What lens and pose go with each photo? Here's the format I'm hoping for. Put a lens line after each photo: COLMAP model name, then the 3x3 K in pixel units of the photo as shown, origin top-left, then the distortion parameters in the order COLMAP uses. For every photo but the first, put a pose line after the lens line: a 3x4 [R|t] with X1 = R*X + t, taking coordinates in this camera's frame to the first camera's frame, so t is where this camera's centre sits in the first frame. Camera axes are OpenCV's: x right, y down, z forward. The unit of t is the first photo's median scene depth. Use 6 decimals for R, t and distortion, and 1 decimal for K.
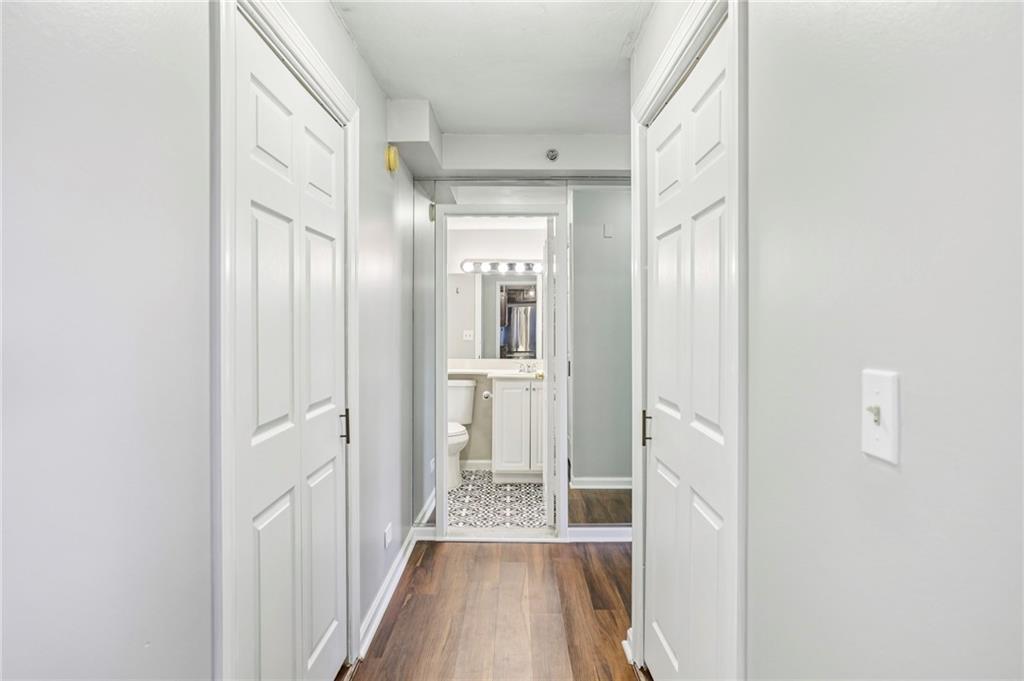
lens RADIAL K [[560.1, 0, 512.0], [0, 560.1, 340.5], [0, 0, 1]] dist [0.005019, 0.001739]
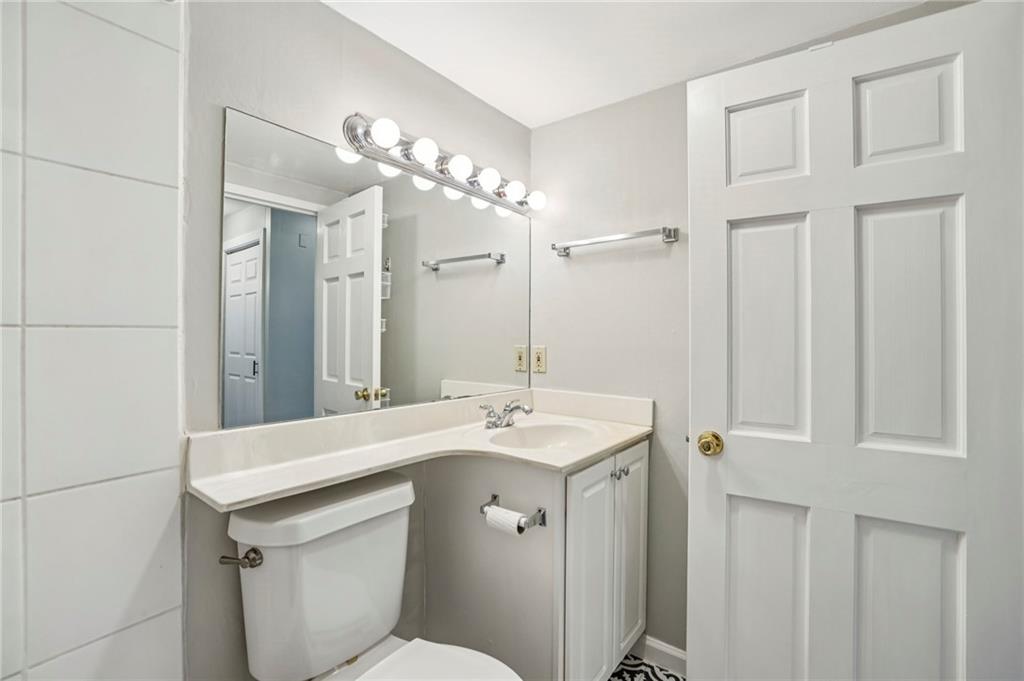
lens RADIAL K [[446.1, 0, 511.0], [0, 446.1, 340.9], [0, 0, 1]] dist [-0.039931, 0.013731]
pose [[0.607945, -0.008815, 0.793930, -0.090939], [0.022571, 0.999726, -0.006183, -0.001990], [-0.793658, 0.021679, 0.607977, 0.310648]]
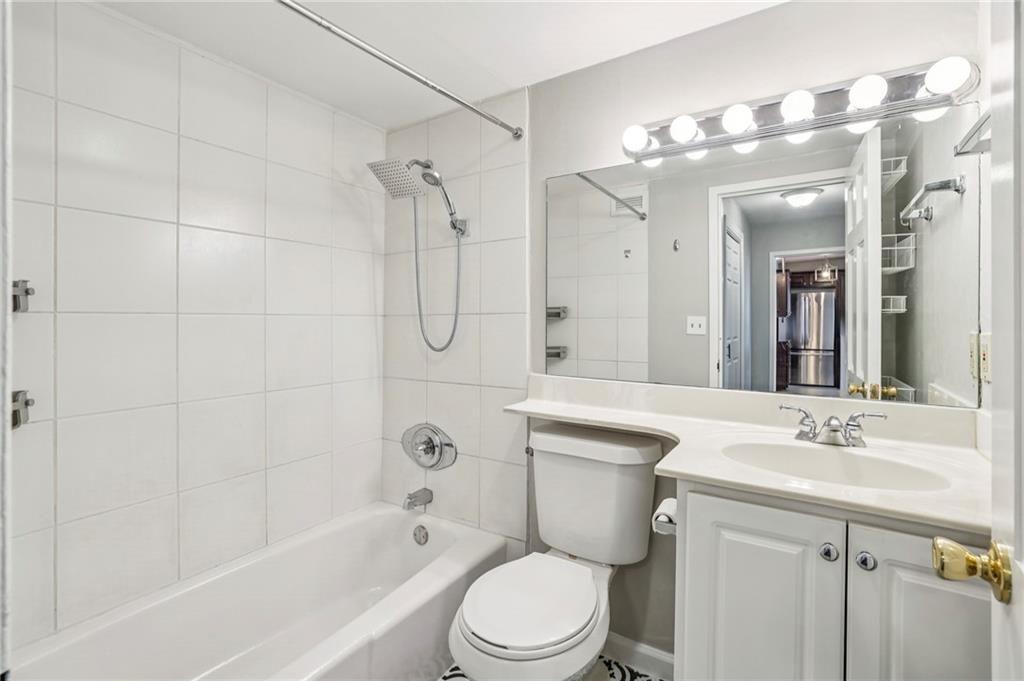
lens RADIAL K [[458.6, 0, 510.2], [0, 458.6, 323.8], [0, 0, 1]] dist [-0.002818, -0.000288]
pose [[0.843639, 0.000269, -0.536911, 0.006428], [-0.011733, 0.999770, -0.017935, -0.000052], [0.536783, 0.021431, 0.843448, 0.277107]]
